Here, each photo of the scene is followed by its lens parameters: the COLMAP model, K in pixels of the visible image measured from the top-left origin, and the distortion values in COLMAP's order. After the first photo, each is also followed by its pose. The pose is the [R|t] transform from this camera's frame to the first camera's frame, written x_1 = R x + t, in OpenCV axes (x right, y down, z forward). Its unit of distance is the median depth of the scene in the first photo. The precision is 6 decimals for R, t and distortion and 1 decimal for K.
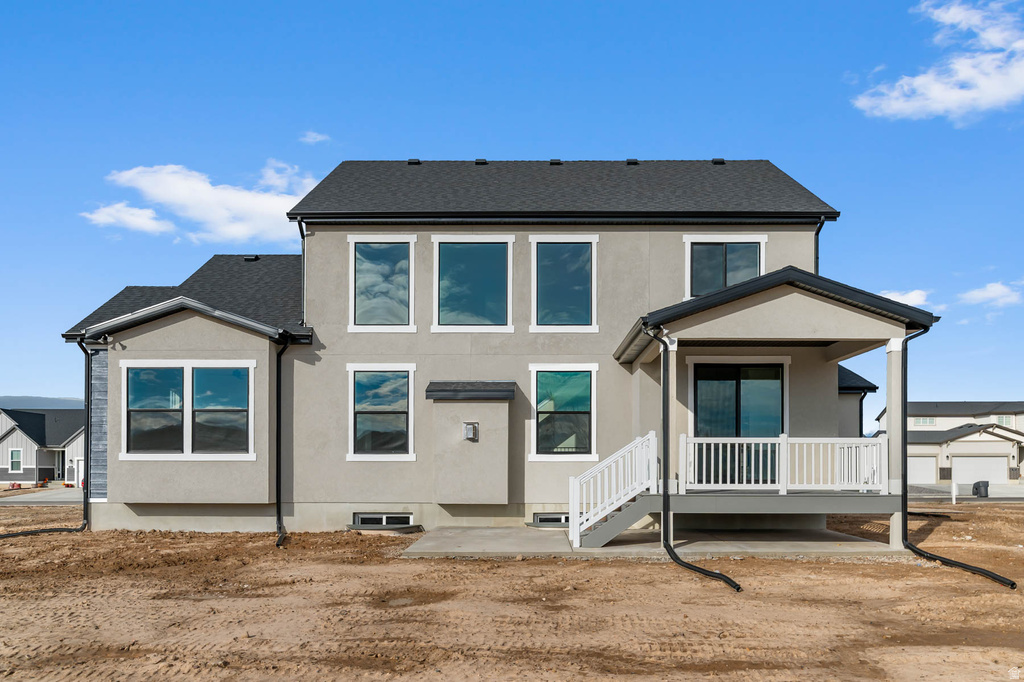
lens RADIAL K [[807.4, 0, 510.3], [0, 807.4, 356.5], [0, 0, 1]] dist [-0.006074, -0.001606]
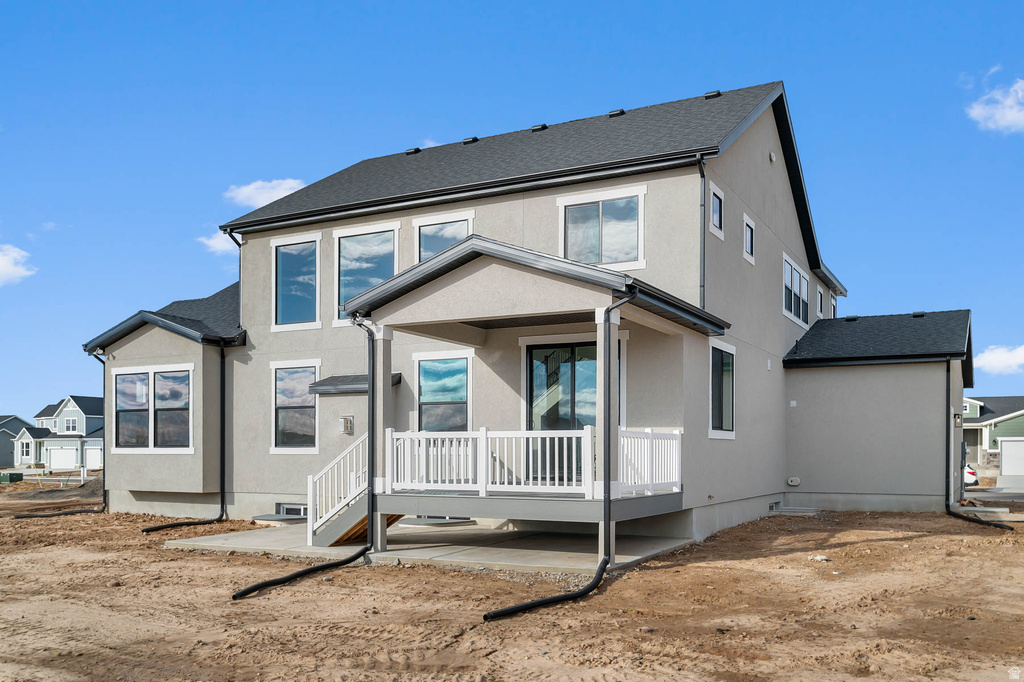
lens RADIAL K [[881.3, 0, 512.0], [0, 881.3, 341.0], [0, 0, 1]] dist [-0.006628, 0.000221]
pose [[0.887292, -0.058334, -0.457504, 0.616859], [0.064653, 0.997906, -0.001849, 0.004149], [0.456654, -0.027938, 0.889205, 0.122117]]
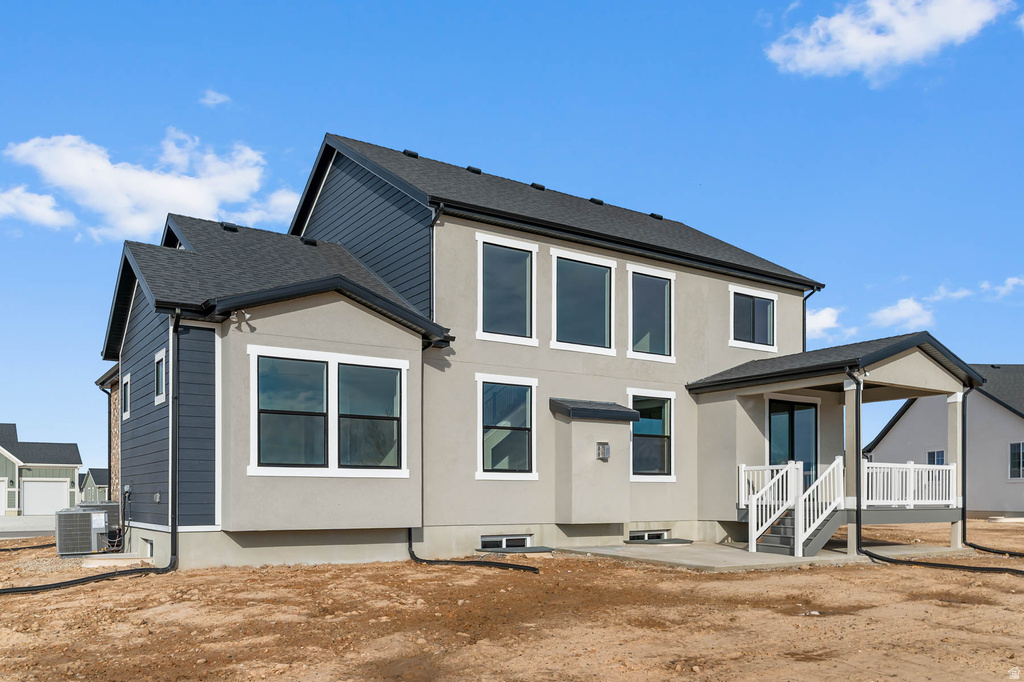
lens RADIAL K [[835.8, 0, 512.3], [0, 835.8, 381.5], [0, 0, 1]] dist [-0.006857, -0.000131]
pose [[0.825098, 0.076238, 0.559823, -0.707797], [-0.077780, 0.996747, -0.021103, 0.035725], [-0.559611, -0.026131, 0.828344, 0.196658]]
